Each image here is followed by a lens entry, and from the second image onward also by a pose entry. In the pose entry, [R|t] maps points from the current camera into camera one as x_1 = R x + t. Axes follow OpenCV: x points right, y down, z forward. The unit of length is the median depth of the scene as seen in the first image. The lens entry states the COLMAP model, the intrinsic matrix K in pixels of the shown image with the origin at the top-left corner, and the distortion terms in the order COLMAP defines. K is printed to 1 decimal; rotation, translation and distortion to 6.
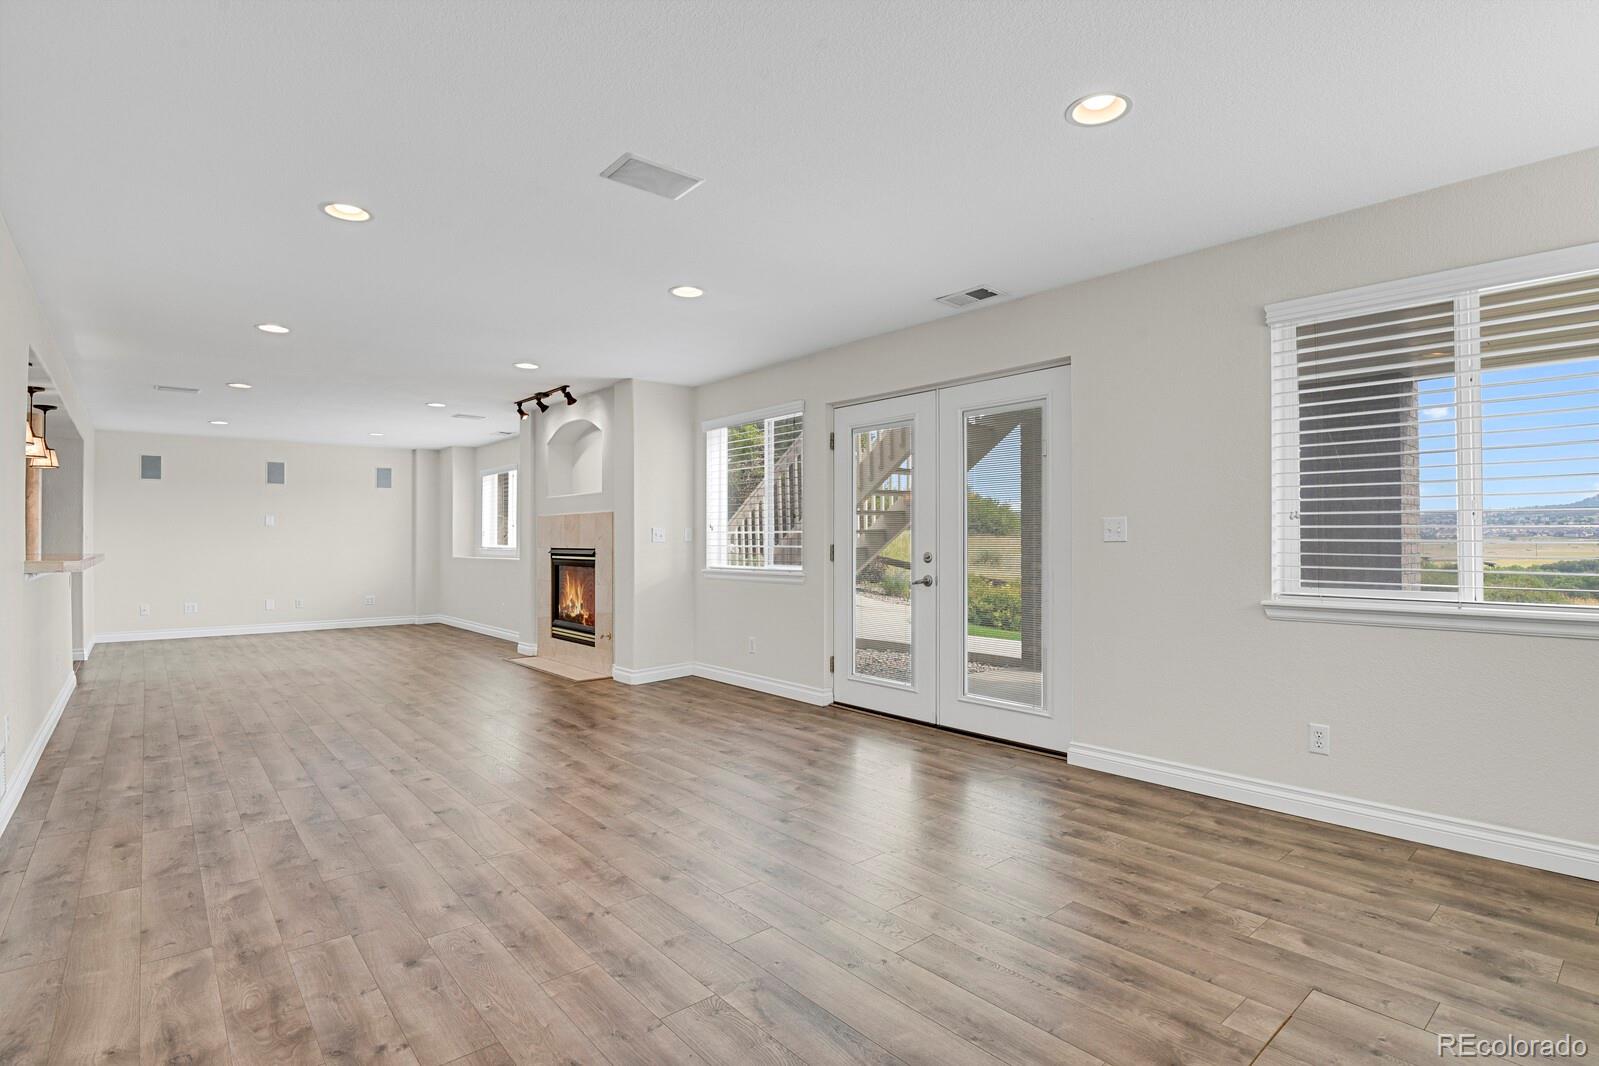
lens RADIAL K [[783.4, 0, 838.0], [0, 783.4, 535.5], [0, 0, 1]] dist [-0.031006, -0.001026]
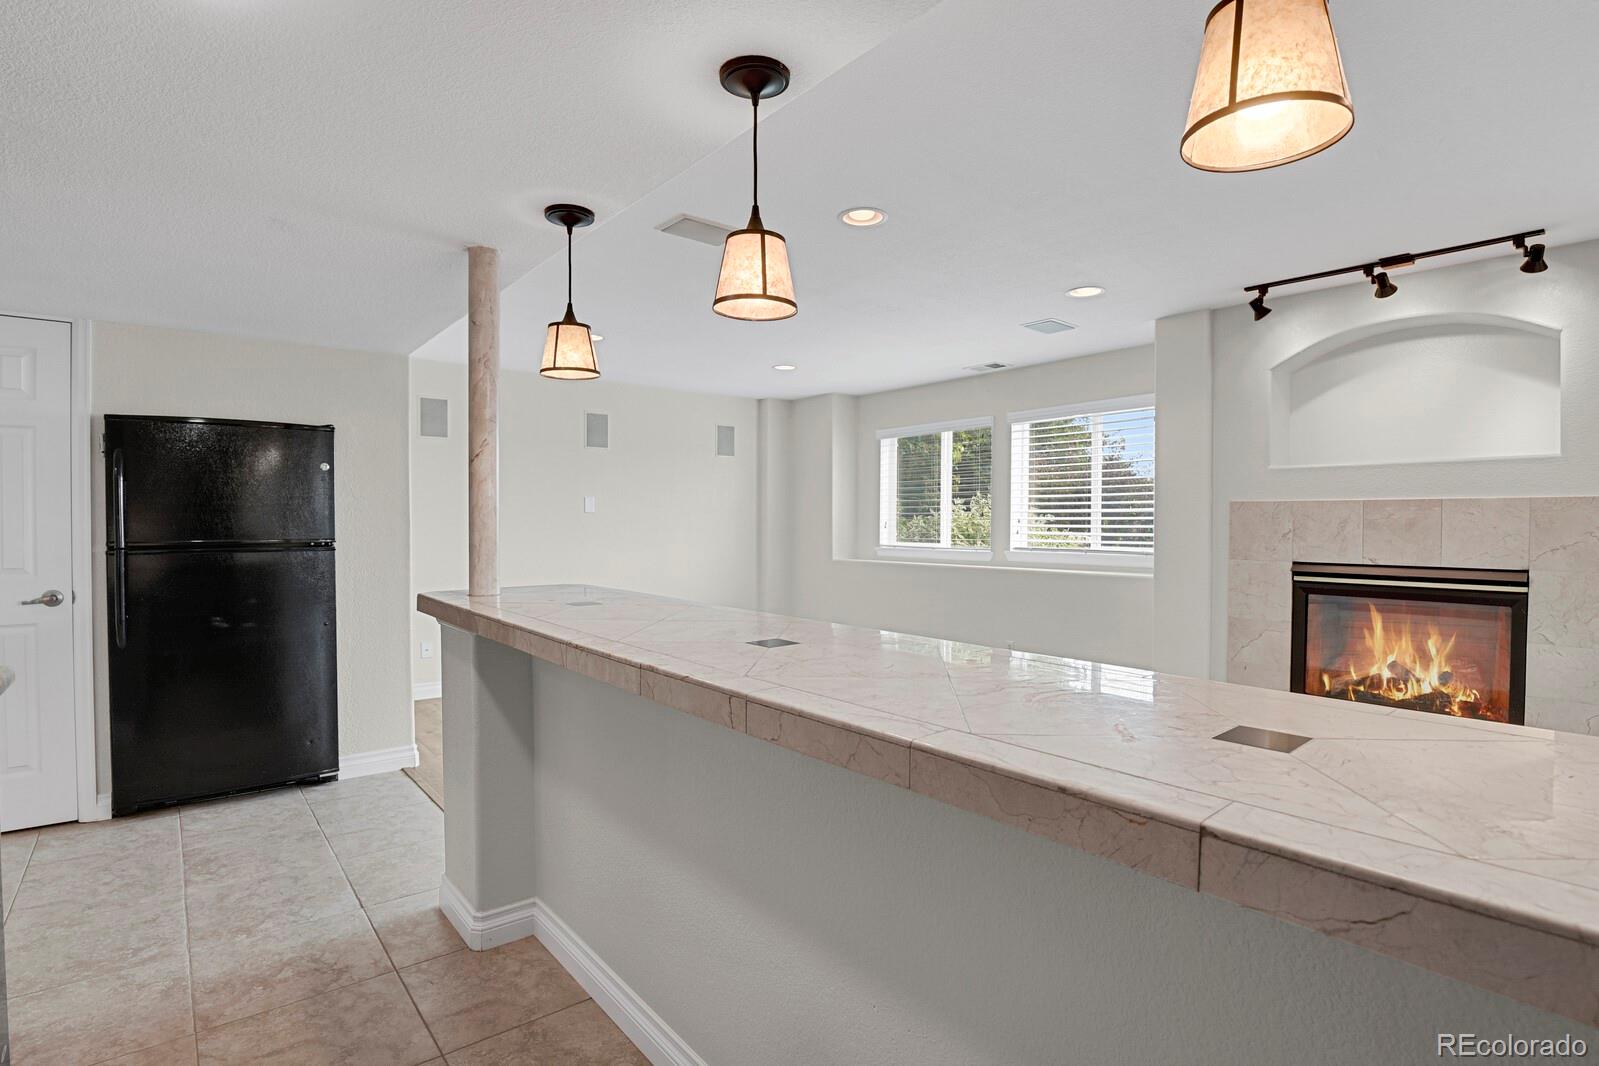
lens RADIAL K [[783.4, 0, 838.0], [0, 783.4, 535.5], [0, 0, 1]] dist [-0.031006, -0.001026]
pose [[0.999916, 0.004760, -0.012046, -0.707330], [-0.004496, 0.999752, 0.021824, -0.011818], [0.012146, -0.021768, 0.999689, 0.476639]]
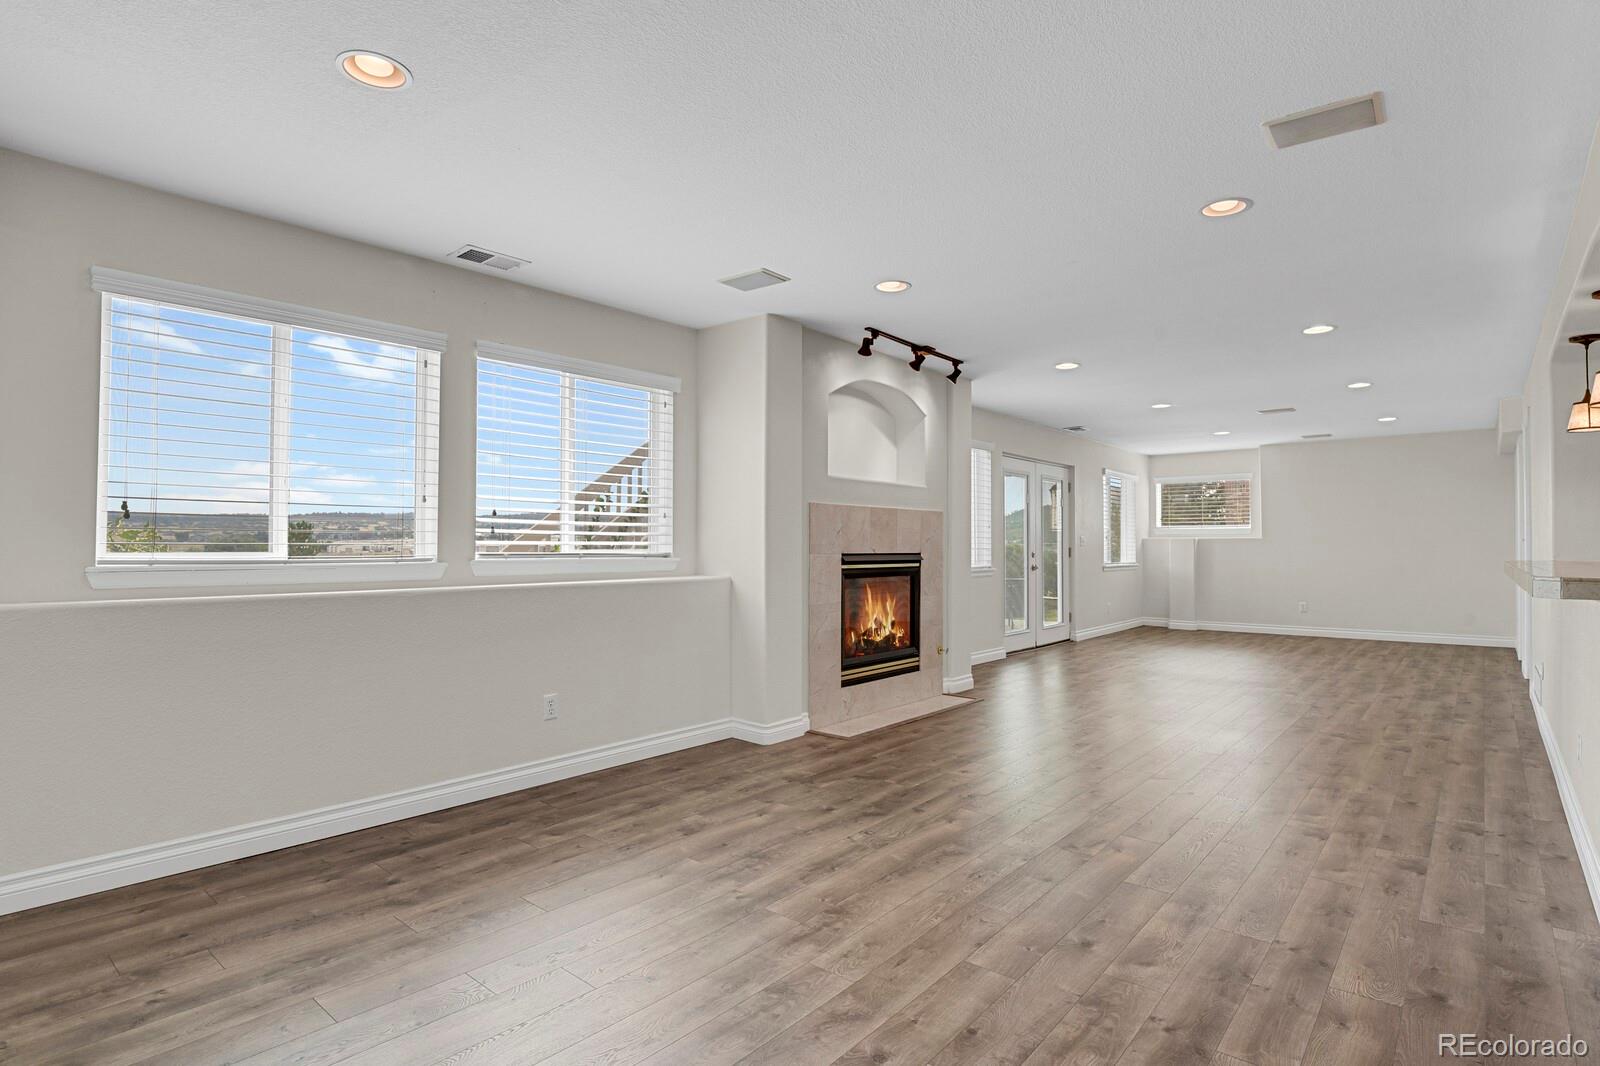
lens RADIAL K [[815.1, 0, 803.4], [0, 815.1, 563.3], [0, 0, 1]] dist [-0.024831, -0.000598]
pose [[-0.135650, -0.018310, 0.990588, -1.107911], [-0.006931, 0.999822, 0.017532, 0.013888], [-0.990733, -0.004487, -0.135752, 1.171341]]
